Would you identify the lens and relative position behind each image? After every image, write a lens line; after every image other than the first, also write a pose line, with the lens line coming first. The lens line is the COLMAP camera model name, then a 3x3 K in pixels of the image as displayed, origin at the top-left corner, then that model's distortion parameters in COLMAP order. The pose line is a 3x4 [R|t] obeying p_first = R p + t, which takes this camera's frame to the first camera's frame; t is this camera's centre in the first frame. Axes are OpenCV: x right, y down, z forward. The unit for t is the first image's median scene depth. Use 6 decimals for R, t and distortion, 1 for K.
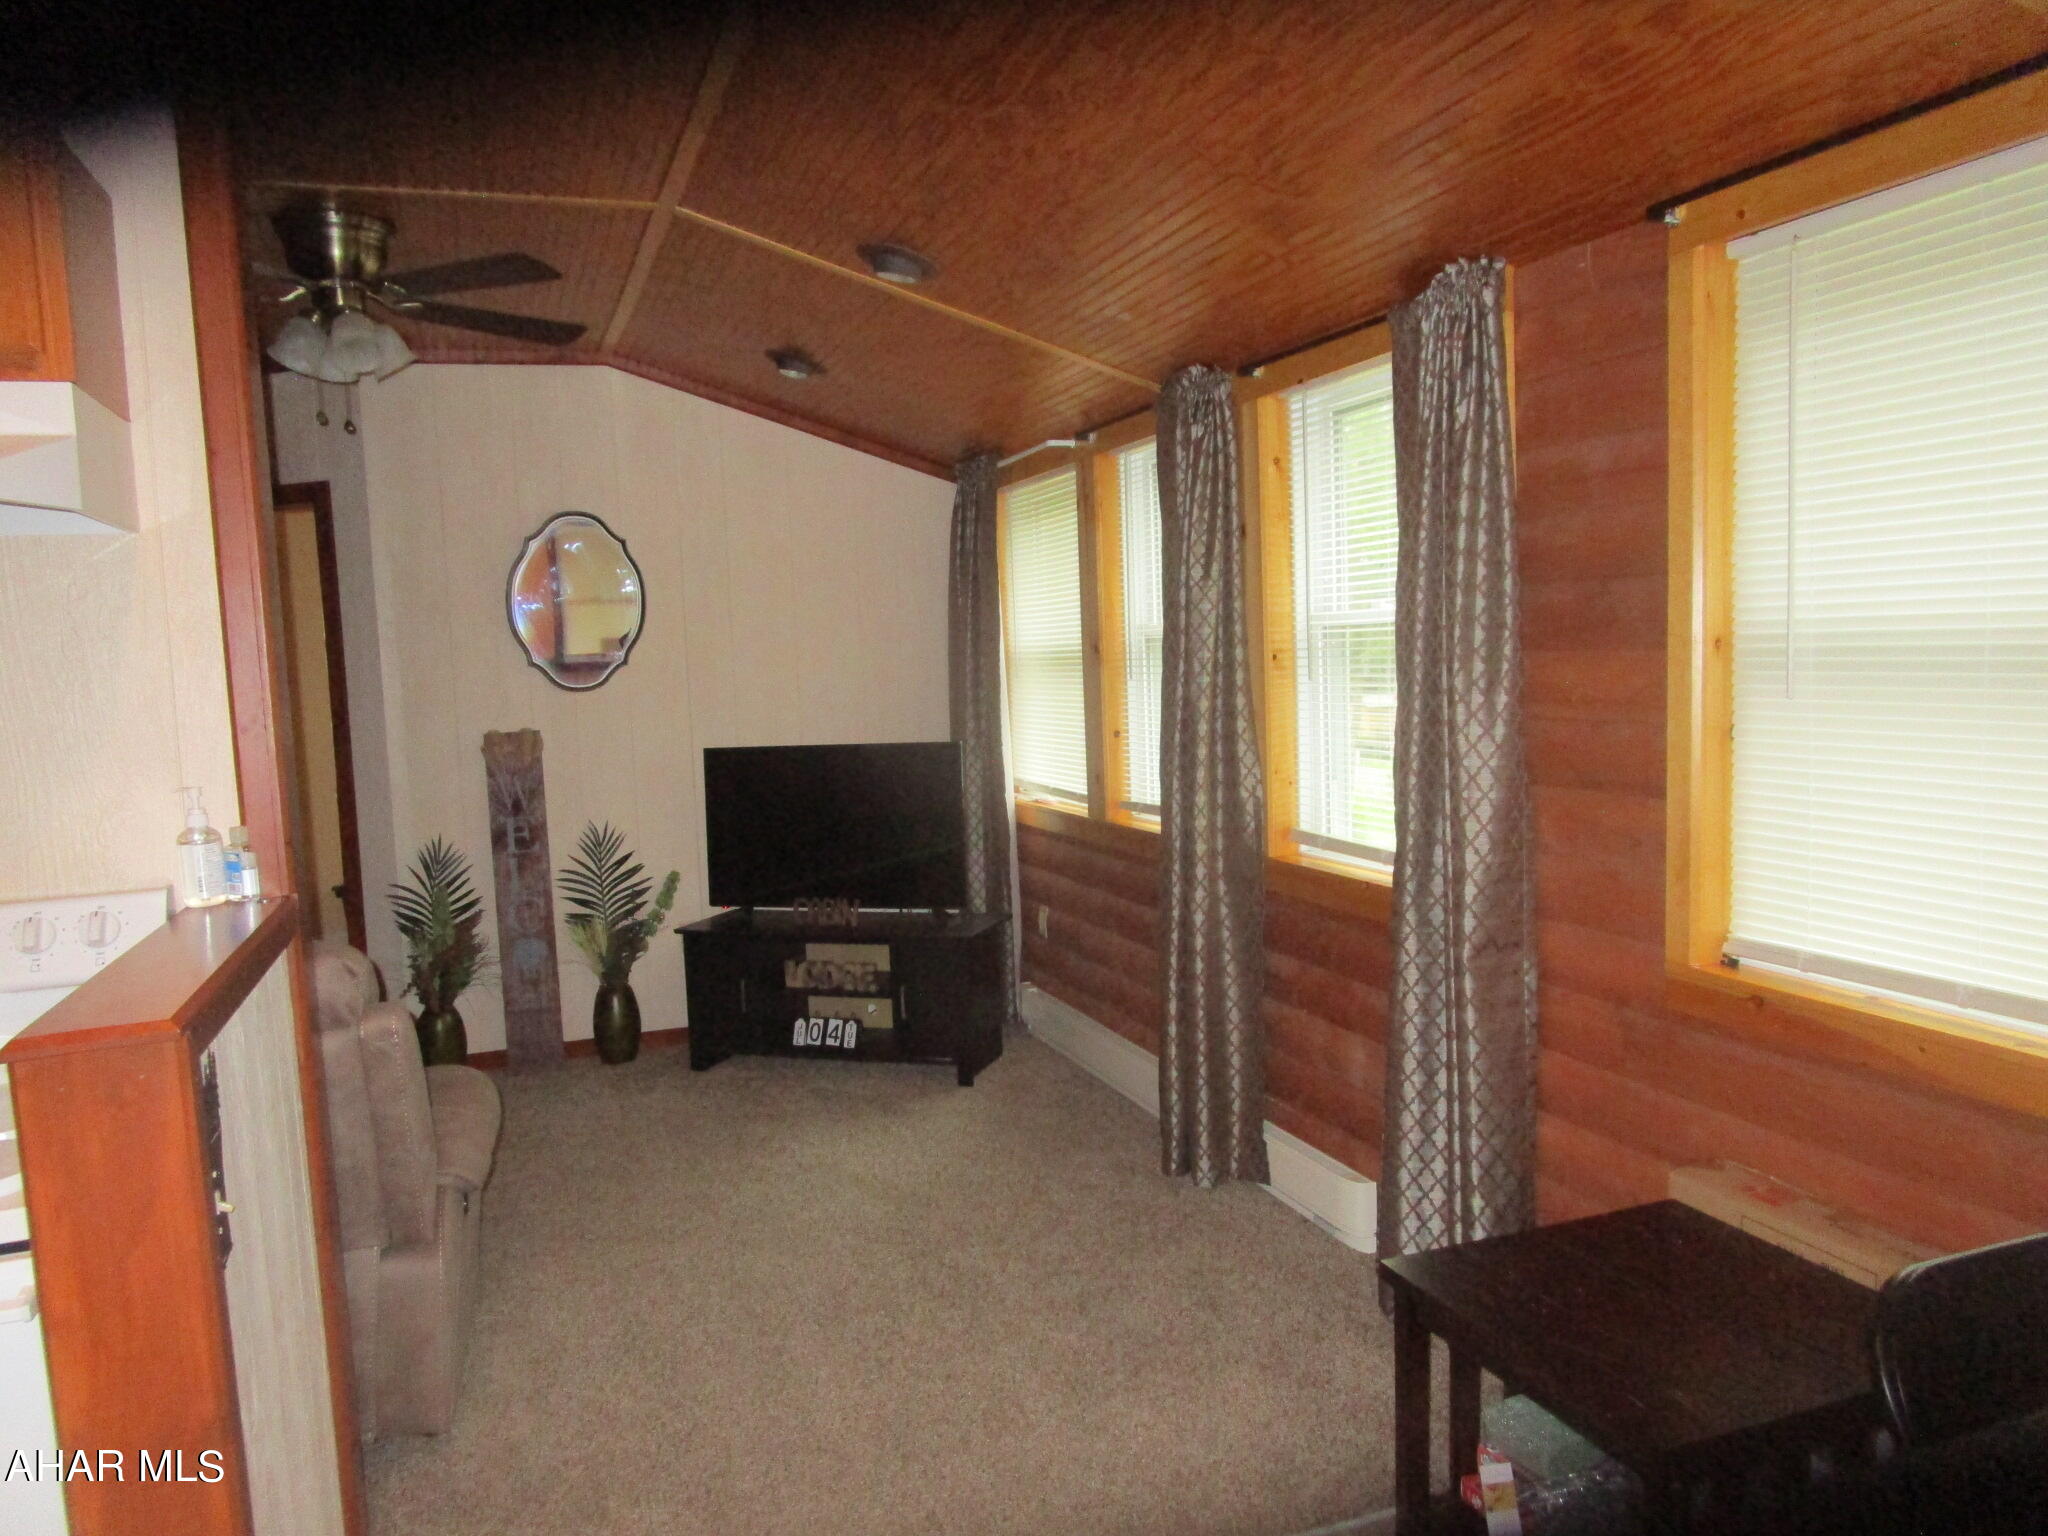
lens RADIAL K [[1446.3, 0, 1024.5], [0, 1446.3, 771.0], [0, 0, 1]] dist [-0.048764, 0.024724]
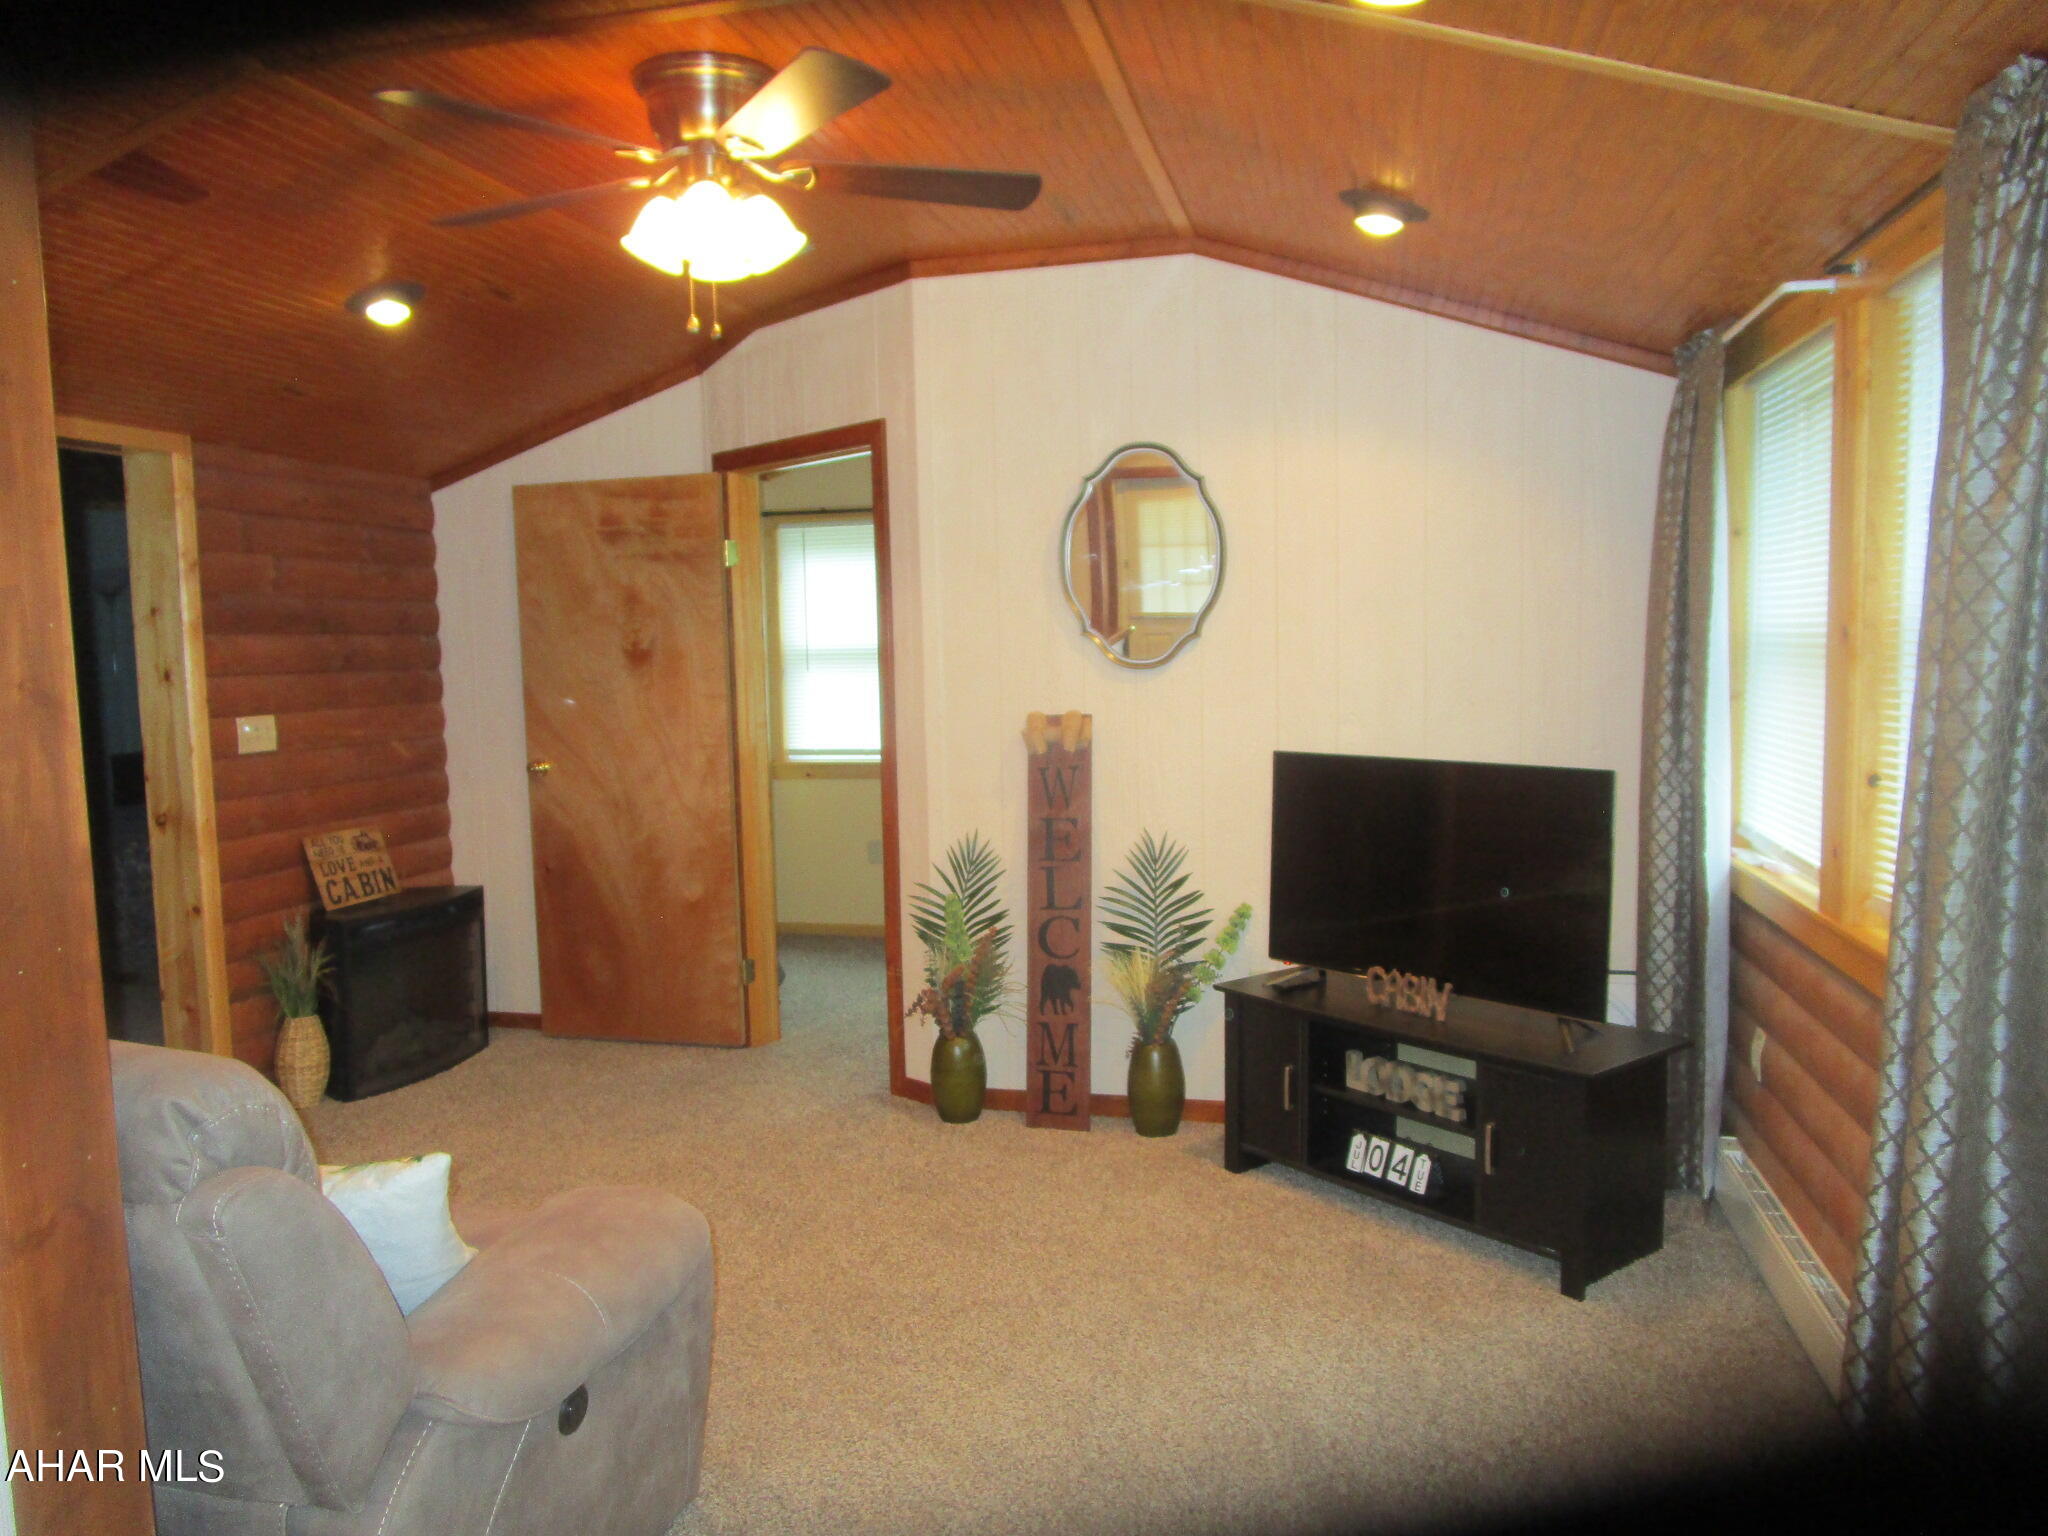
lens RADIAL K [[1446.3, 0, 1021.7], [0, 1446.3, 766.7], [0, 0, 1]] dist [-0.048764, 0.024724]
pose [[0.826383, 0.074956, -0.558098, 0.122890], [-0.062027, 0.997187, 0.042084, -0.042066], [0.559683, -0.000160, 0.828707, 0.408273]]
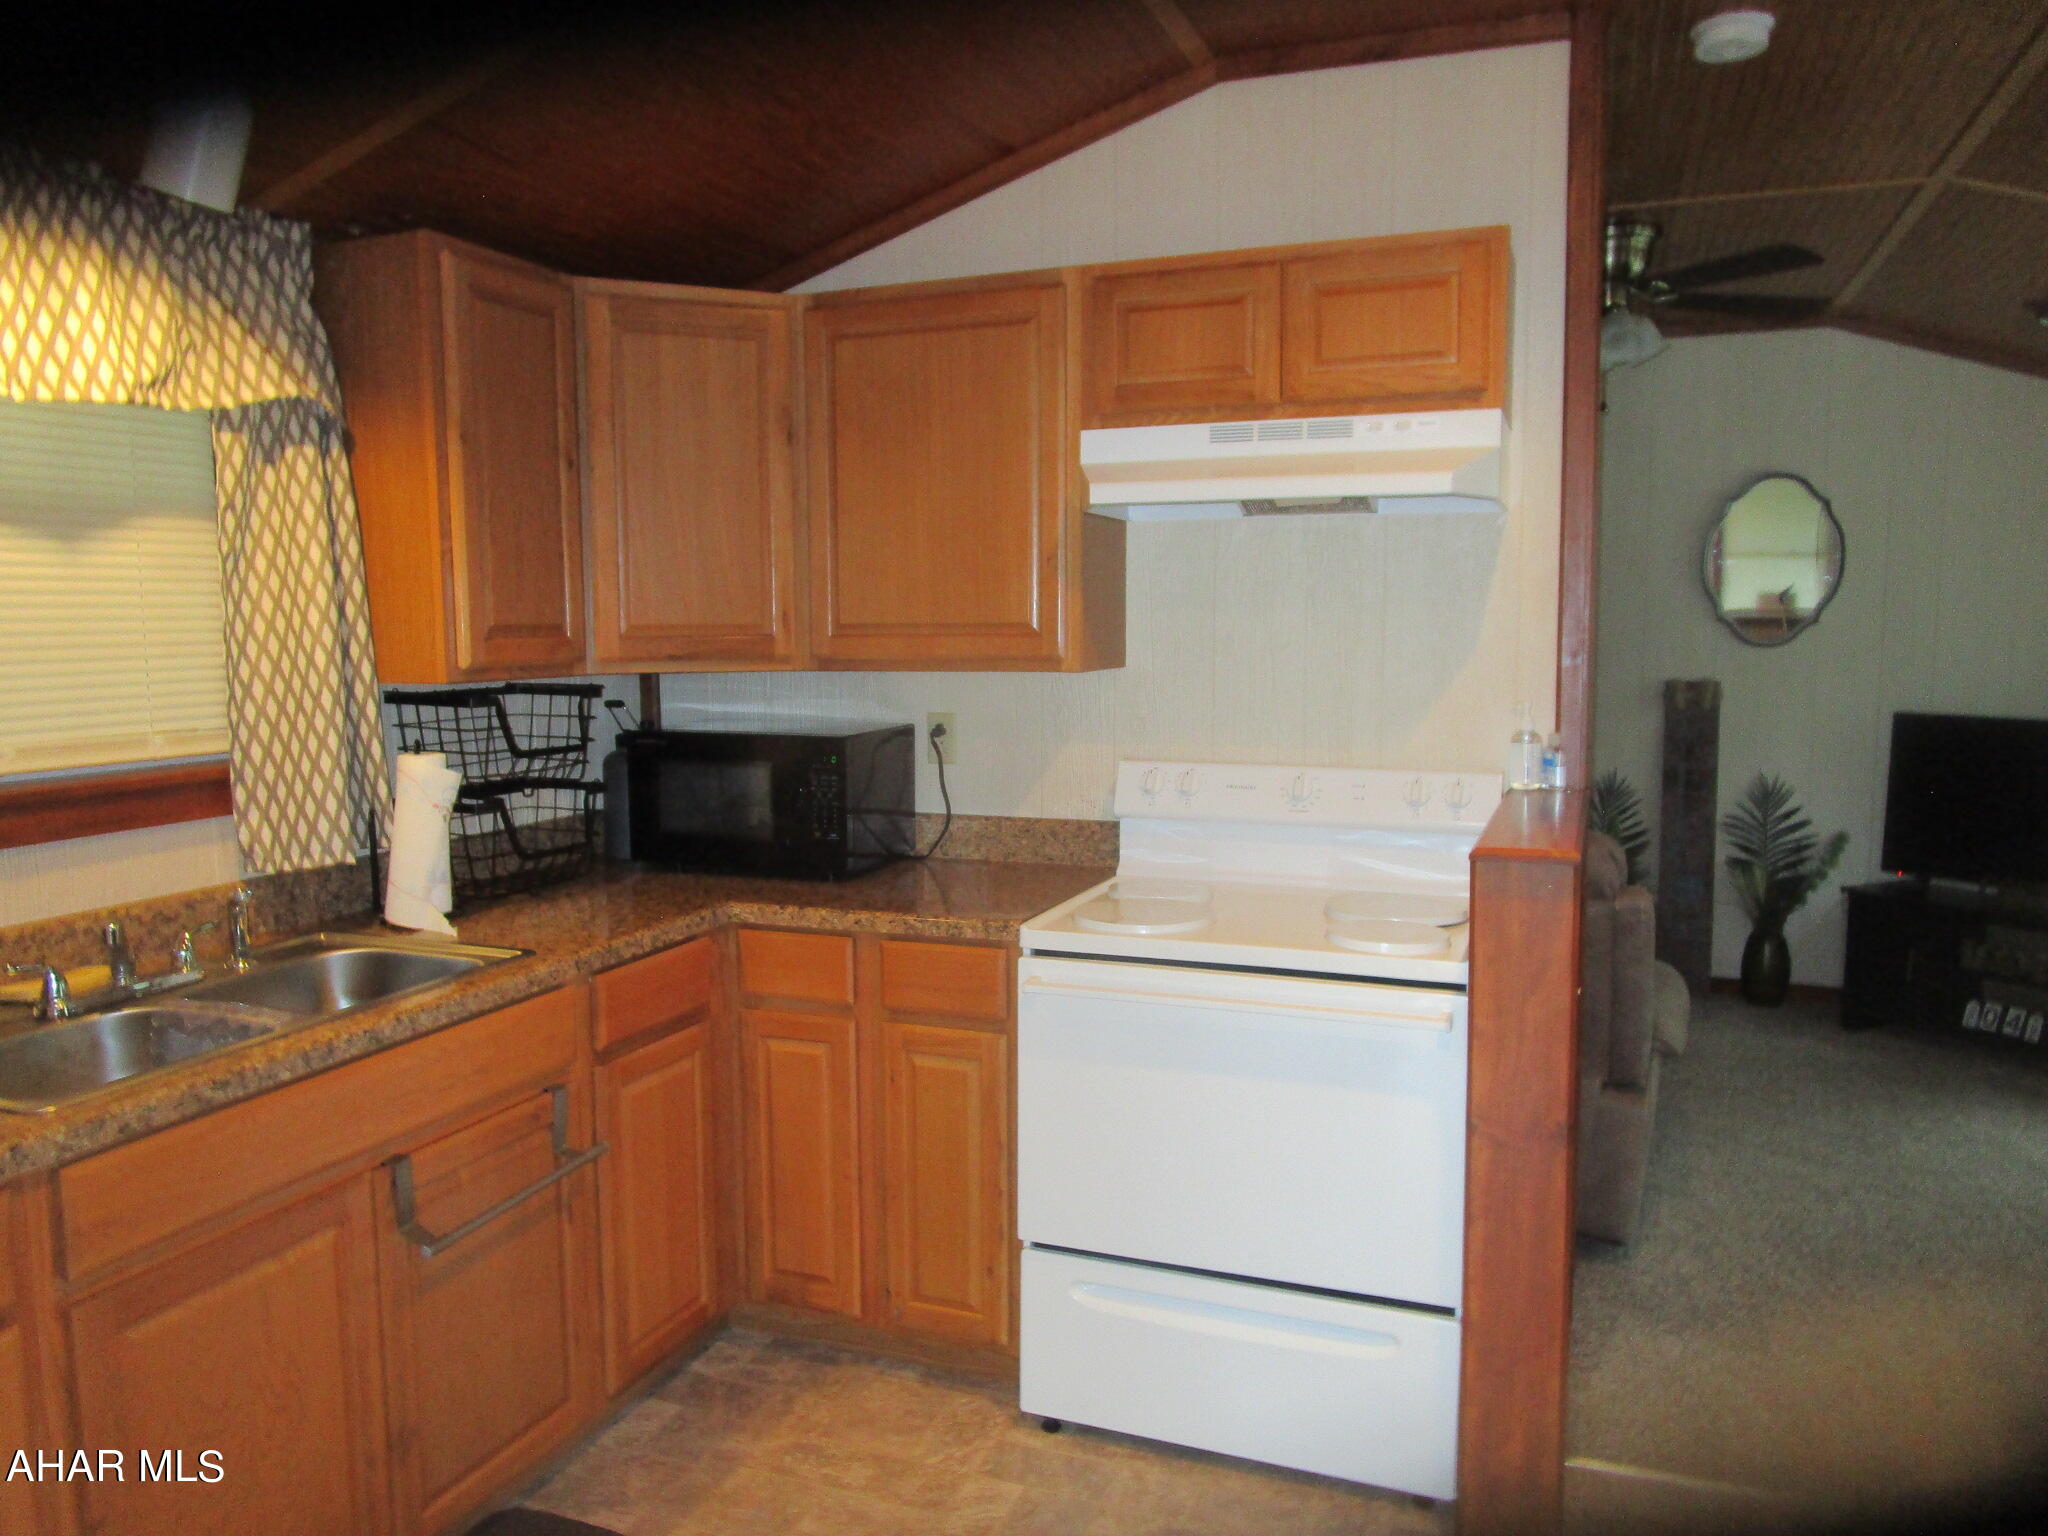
lens RADIAL K [[1446.3, 0, 1011.4], [0, 1446.3, 766.5], [0, 0, 1]] dist [-0.048764, 0.024724]
pose [[0.734887, 0.106917, -0.669709, -0.013102], [-0.085351, 0.994224, 0.065068, 0.013904], [0.672797, 0.009343, 0.739768, -0.171937]]
